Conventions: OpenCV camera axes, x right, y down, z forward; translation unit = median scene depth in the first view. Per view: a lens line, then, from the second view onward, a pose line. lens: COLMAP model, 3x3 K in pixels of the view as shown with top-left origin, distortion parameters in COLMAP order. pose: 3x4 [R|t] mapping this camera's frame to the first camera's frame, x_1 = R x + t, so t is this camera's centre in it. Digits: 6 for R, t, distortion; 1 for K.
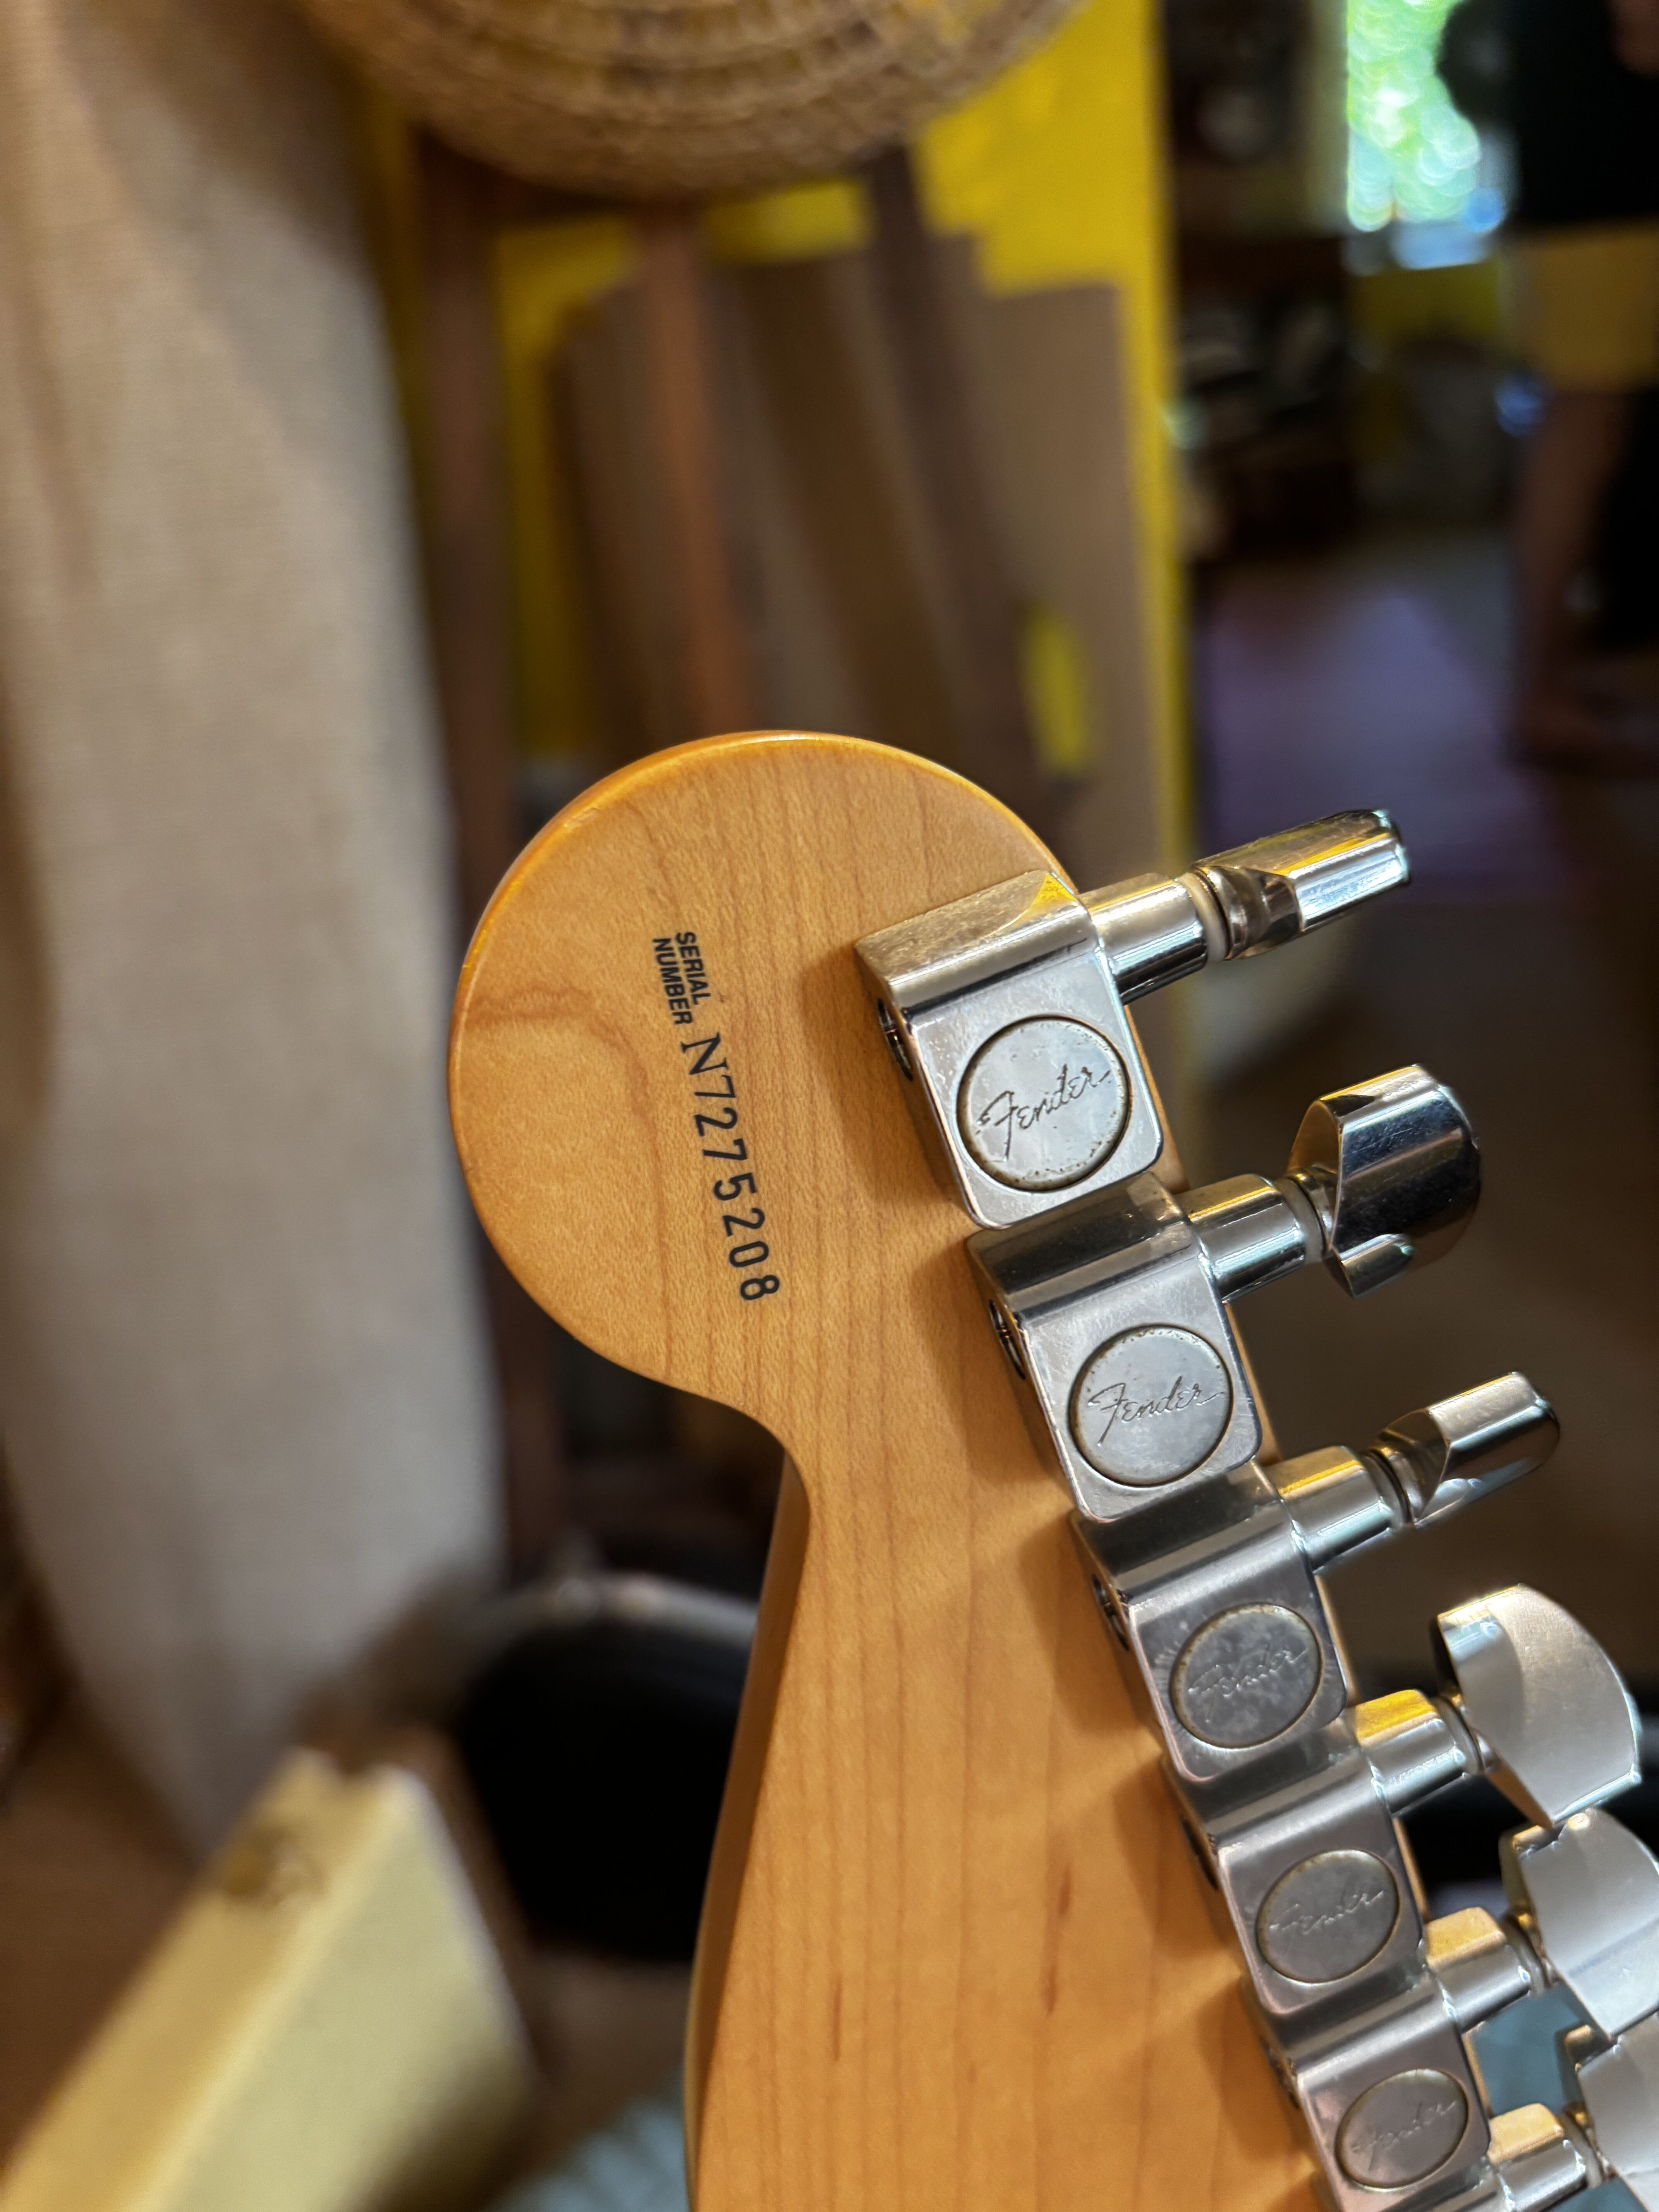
lens RADIAL K [[1686.2, 0, 829.5], [0, 1686.2, 1106.0], [0, 0, 1]] dist [0.047295, -0.094808]
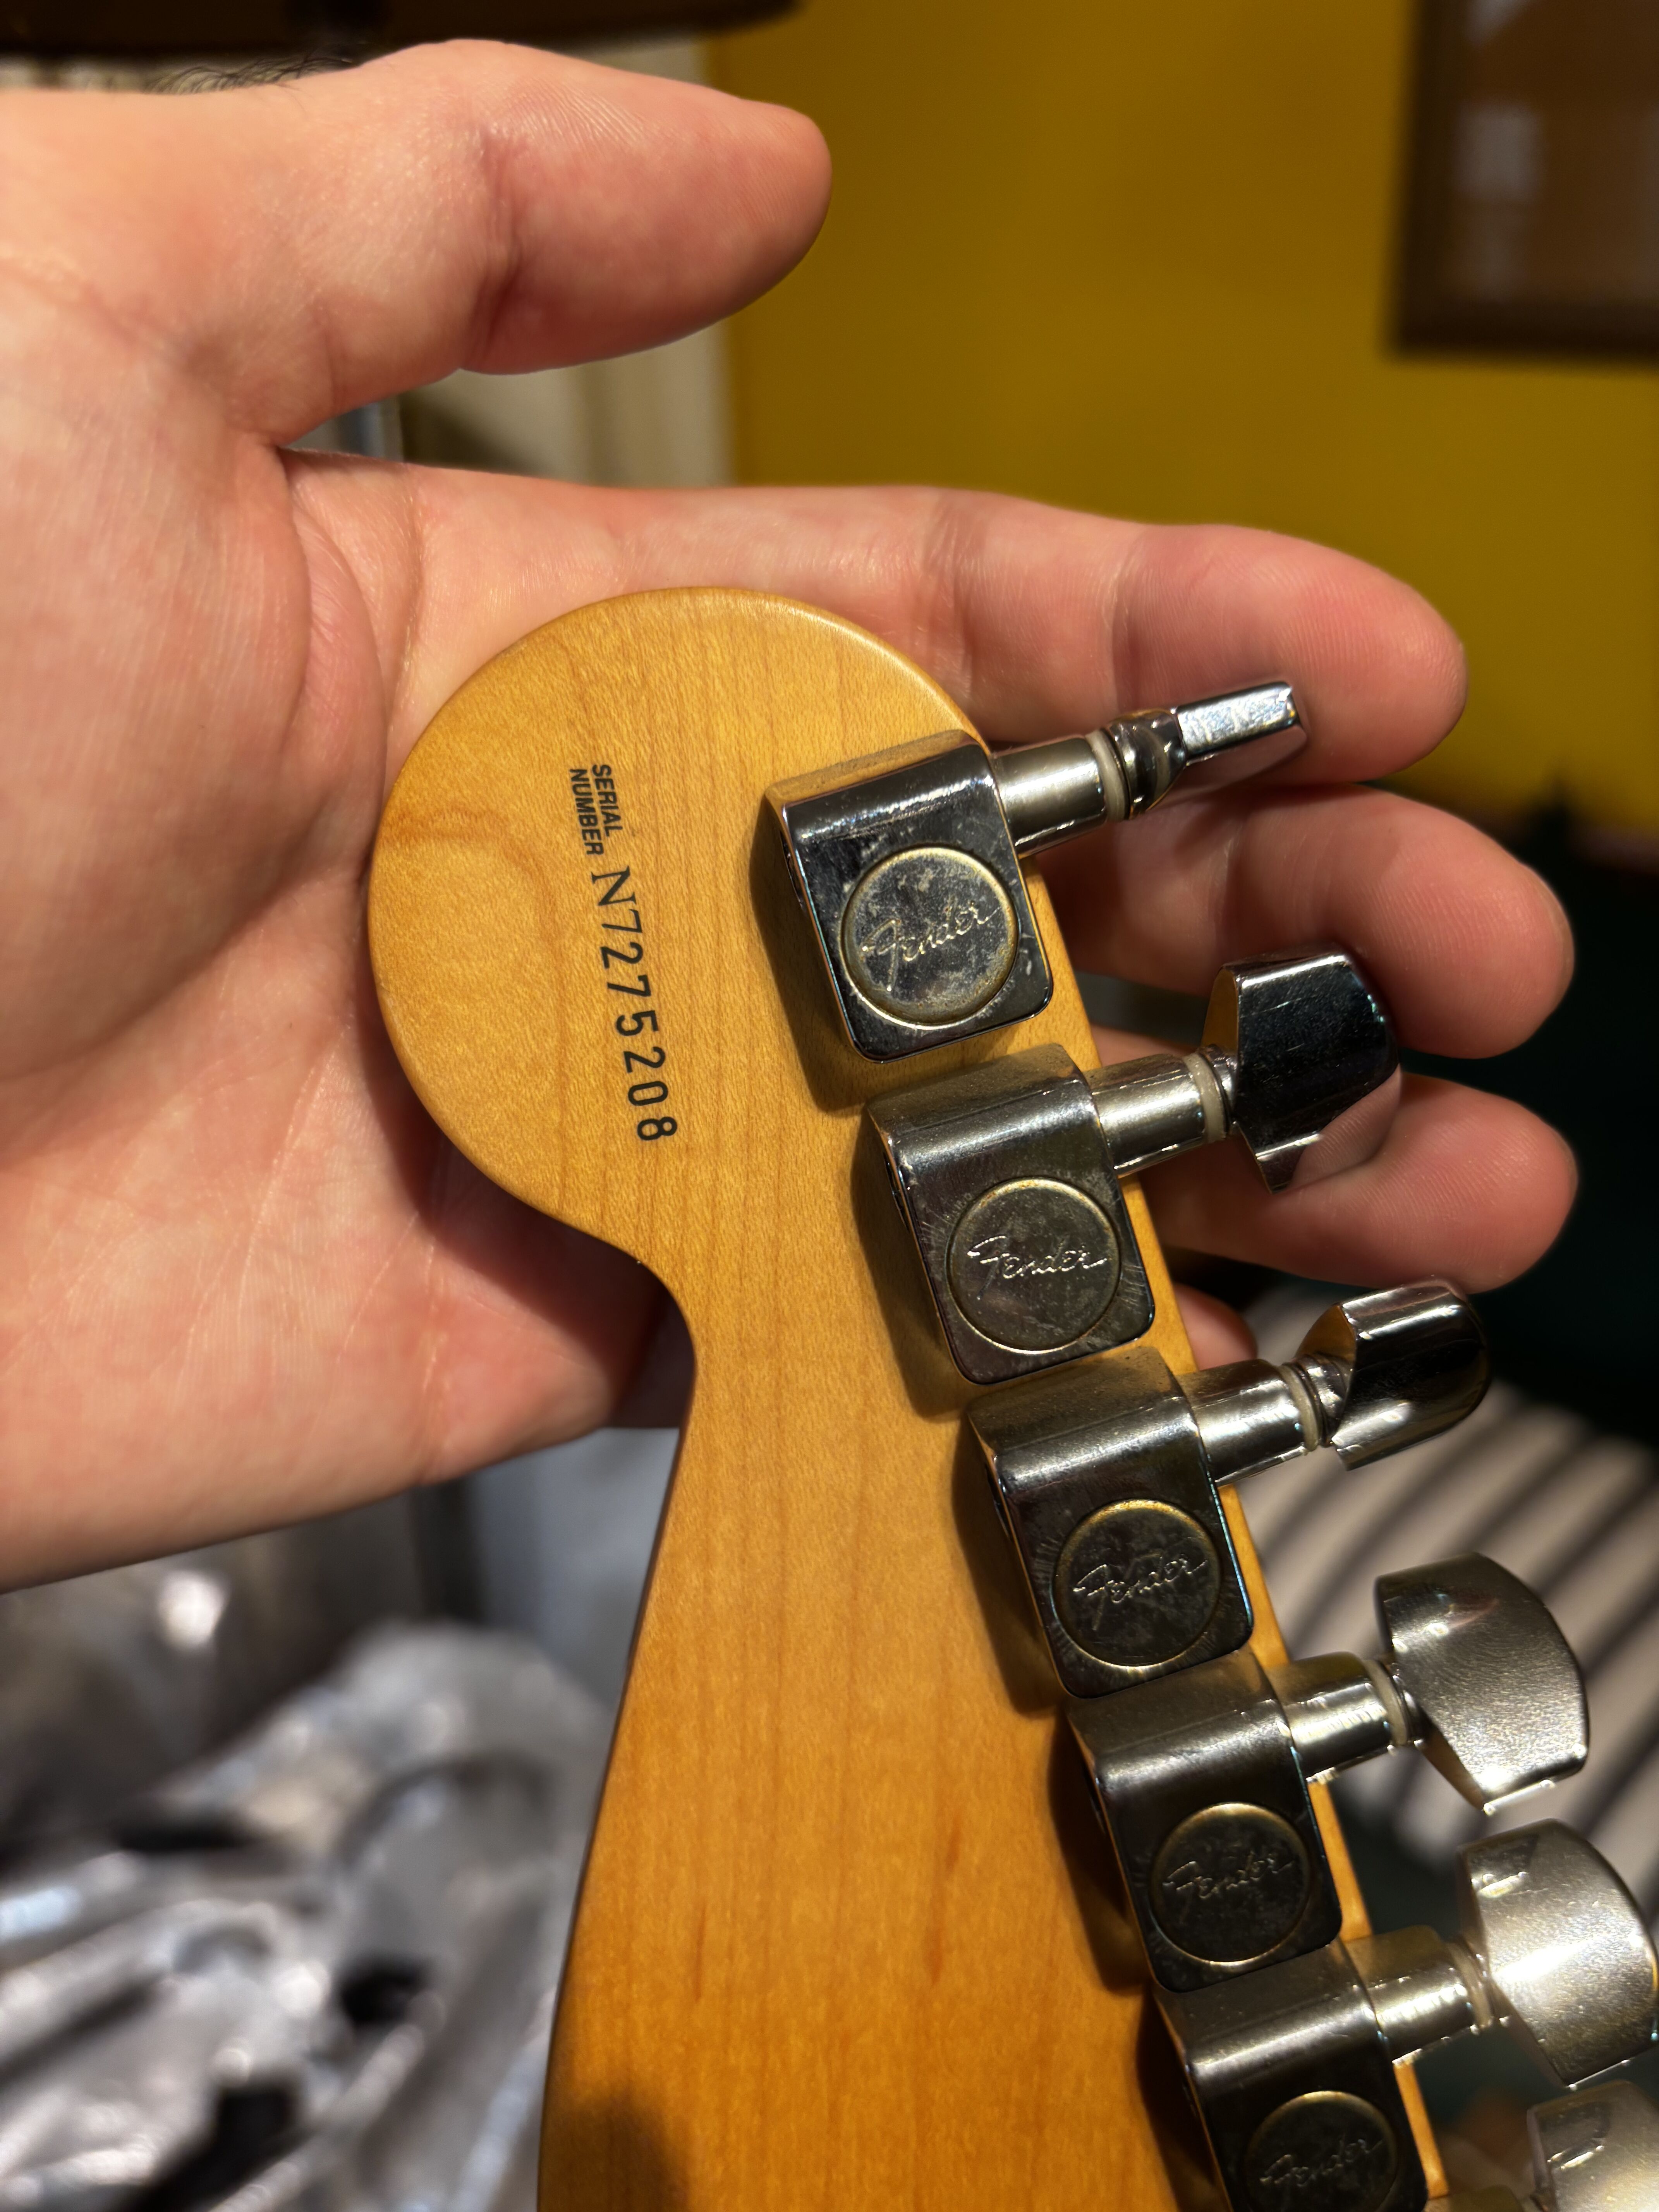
lens RADIAL K [[1686.2, 0, 829.5], [0, 1686.2, 1106.0], [0, 0, 1]] dist [0.047295, -0.094808]
pose [[0.991329, 0.055620, -0.119048, 0.184528], [-0.072531, 0.987090, -0.142800, 0.236597], [0.109568, 0.150196, 0.982566, 0.021965]]
